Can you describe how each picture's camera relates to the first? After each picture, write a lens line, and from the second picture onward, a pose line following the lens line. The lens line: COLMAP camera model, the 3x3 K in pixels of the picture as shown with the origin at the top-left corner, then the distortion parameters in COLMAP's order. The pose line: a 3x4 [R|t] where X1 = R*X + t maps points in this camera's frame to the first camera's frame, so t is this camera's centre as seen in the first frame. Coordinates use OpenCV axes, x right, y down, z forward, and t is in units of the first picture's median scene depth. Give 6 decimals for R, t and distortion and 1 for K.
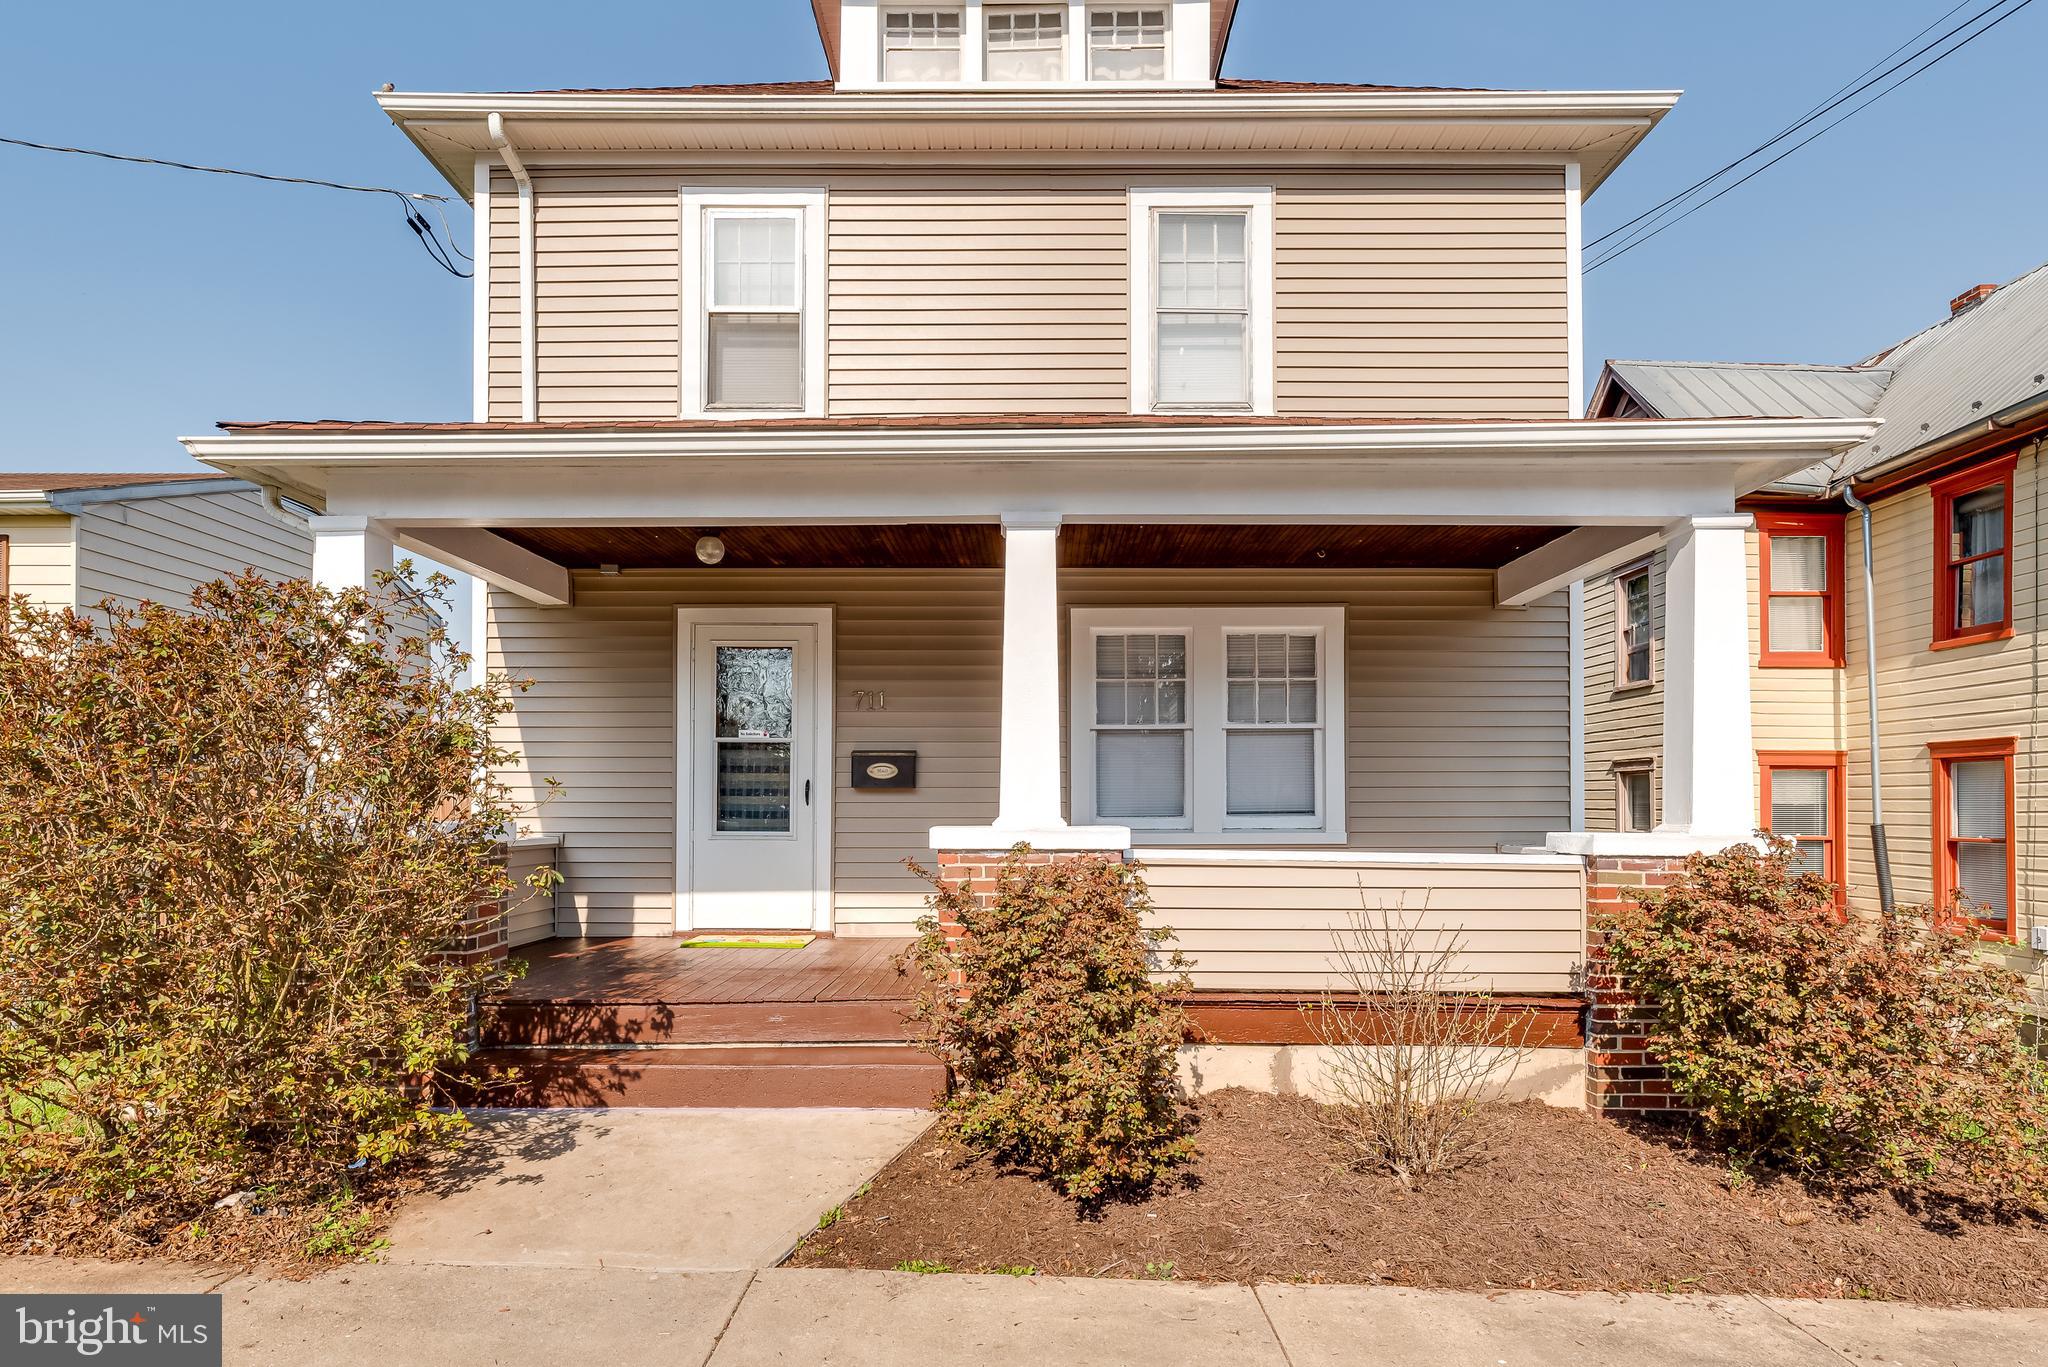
lens RADIAL K [[1125.0, 0, 1010.9], [0, 1125.0, 799.9], [0, 0, 1]] dist [-0.002154, -0.000541]
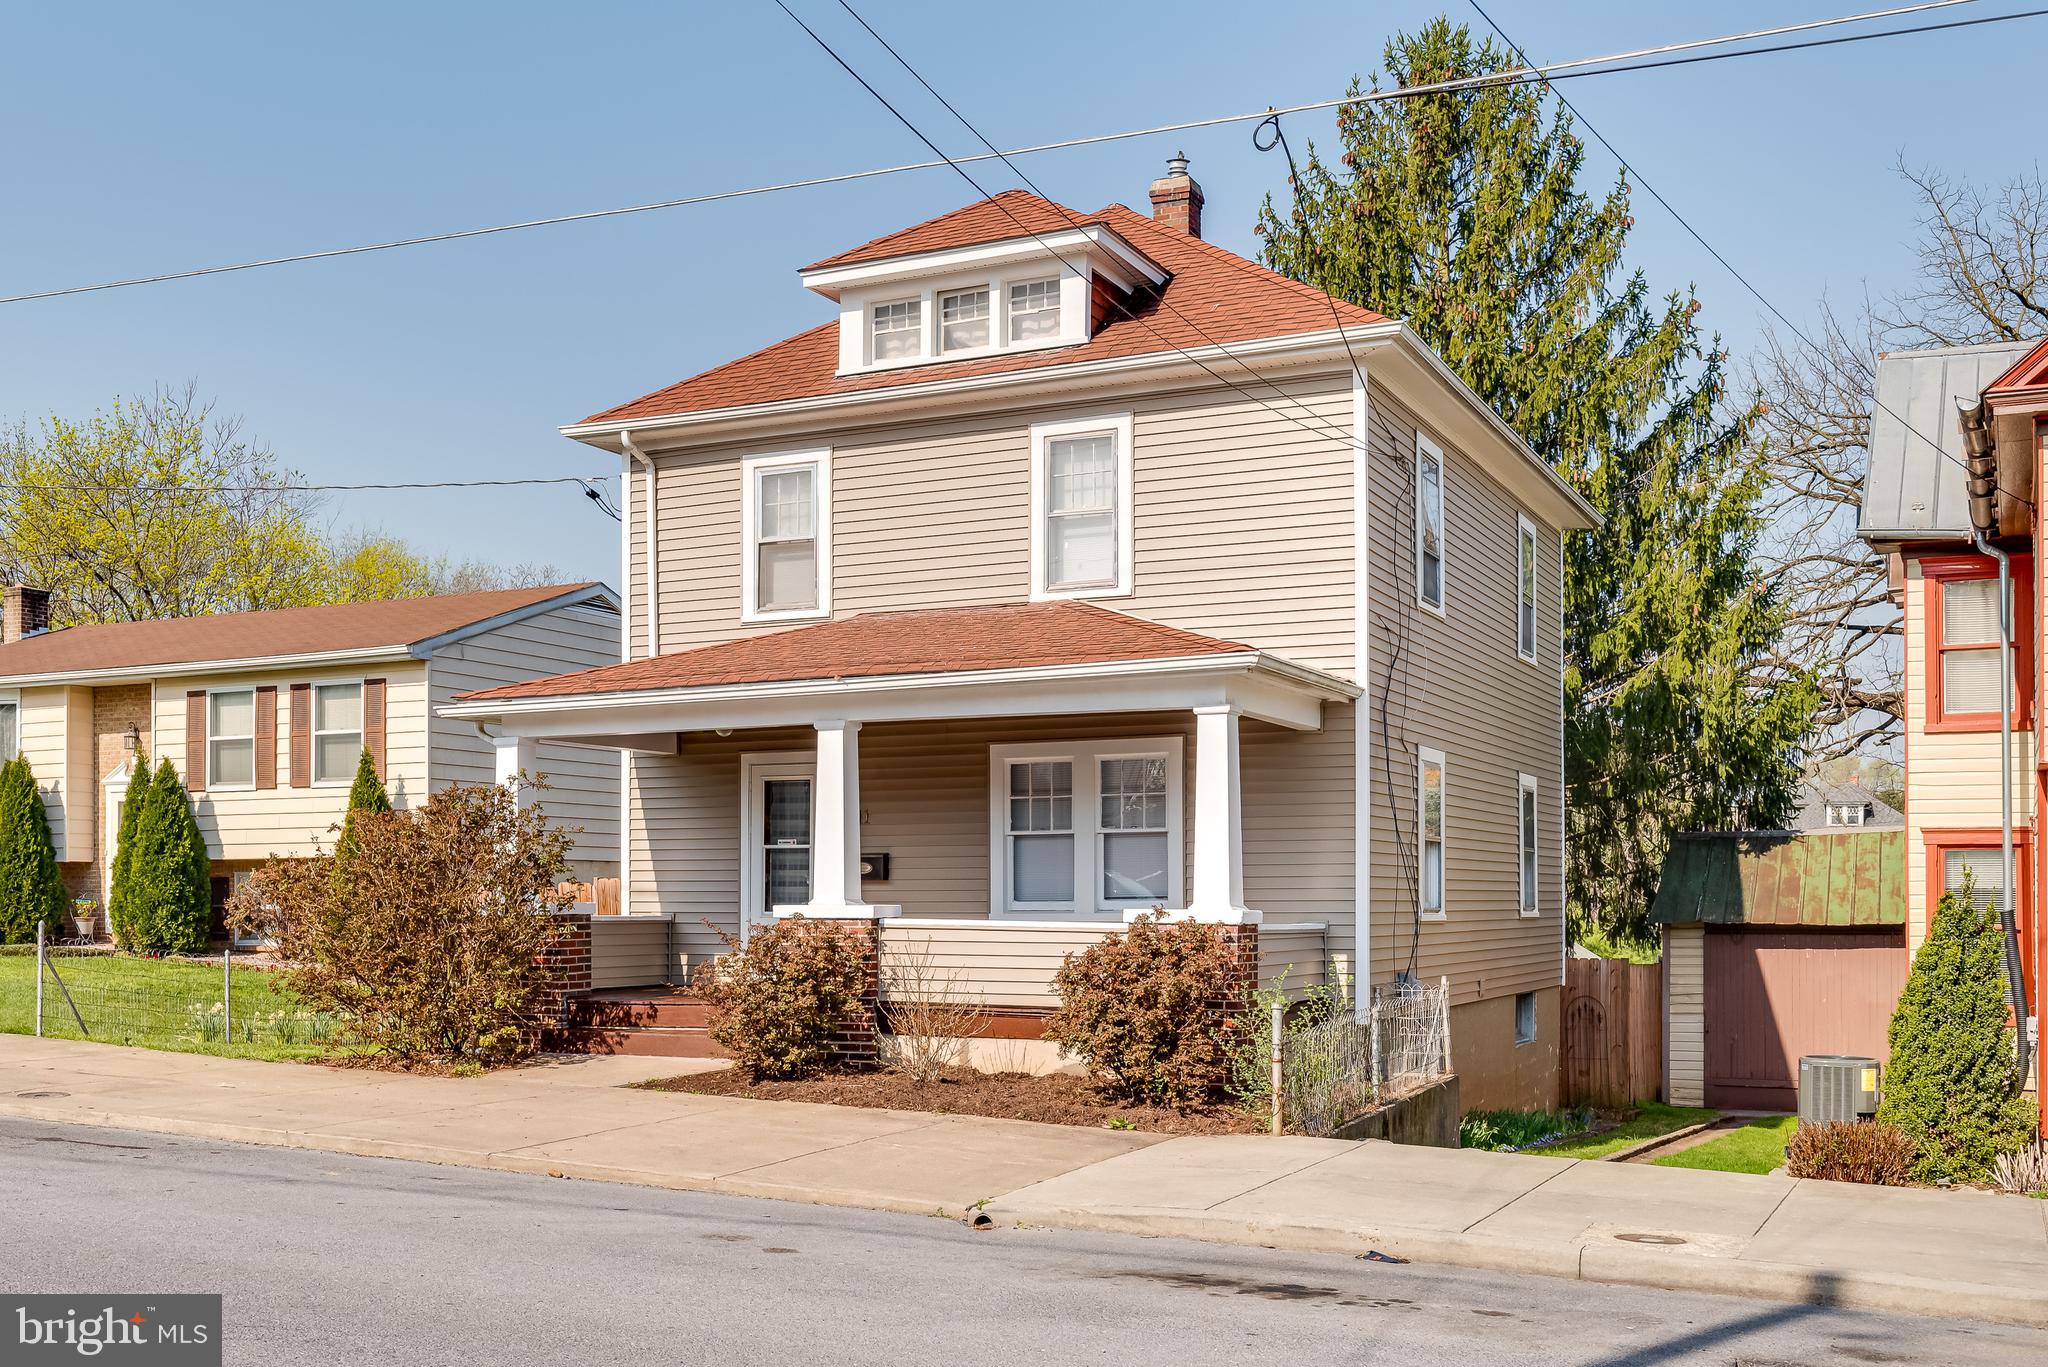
lens RADIAL K [[1960.8, 0, 1016.8], [0, 1960.8, 892.2], [0, 0, 1]] dist [-0.003913, 0.001730]
pose [[0.907416, -0.002974, -0.420223, 1.059175], [0.004548, 0.999986, 0.002744, -0.001721], [0.420209, -0.004400, 0.907417, -1.098297]]
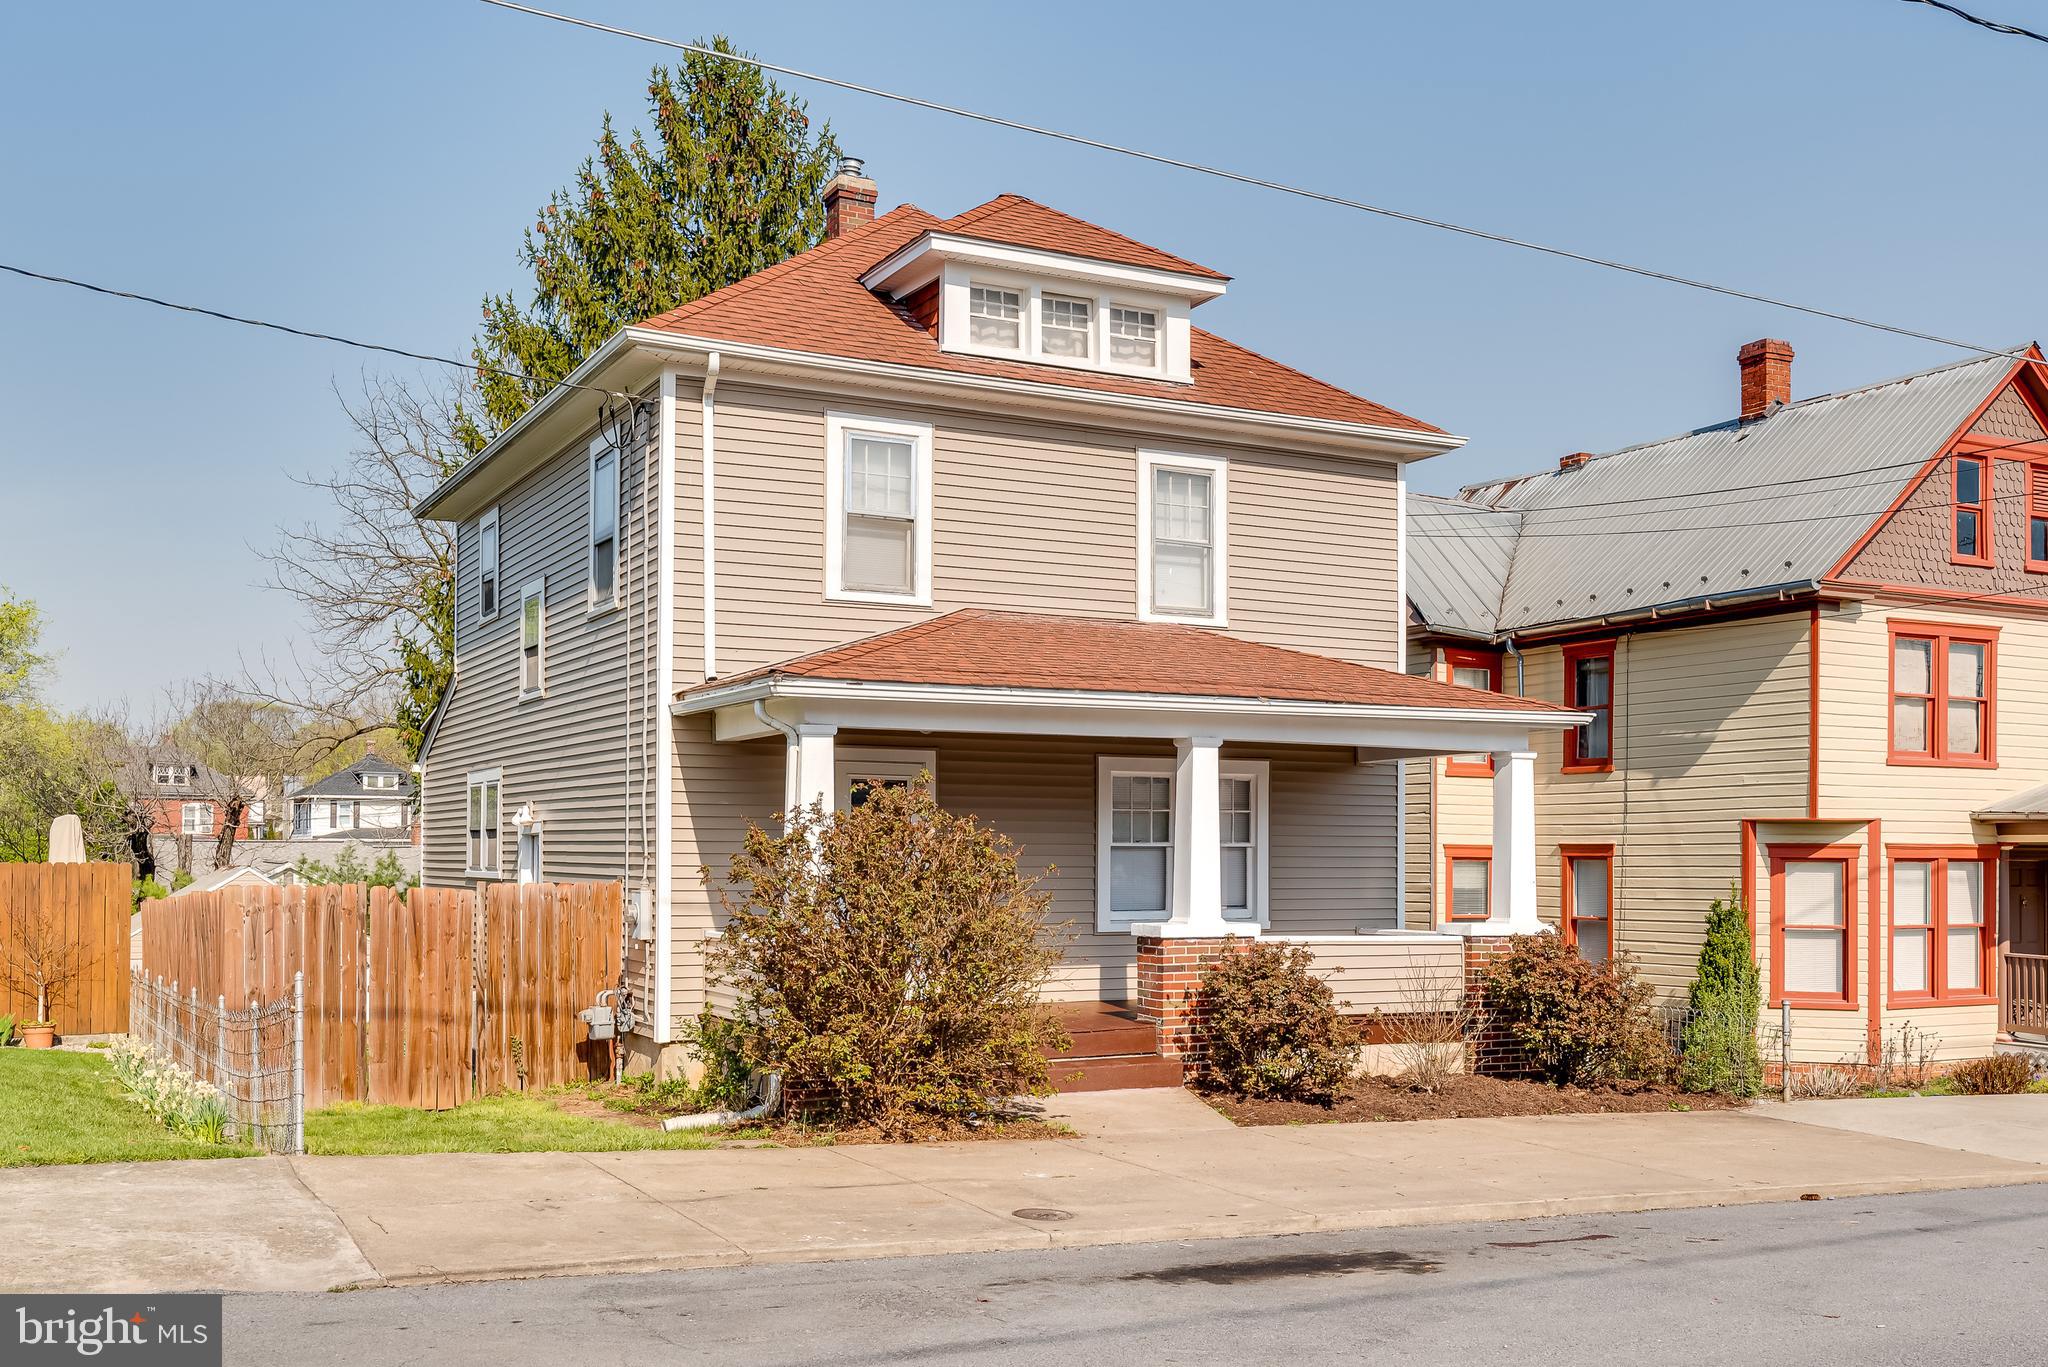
lens RADIAL K [[1904.5, 0, 1024.0], [0, 1904.5, 837.5], [0, 0, 1]] dist [-0.004636, 0.000755]
pose [[0.892818, 0.009353, 0.450320, -1.053236], [-0.008767, 0.999956, -0.003386, -0.064791], [-0.450332, -0.000925, 0.892861, -0.996029]]
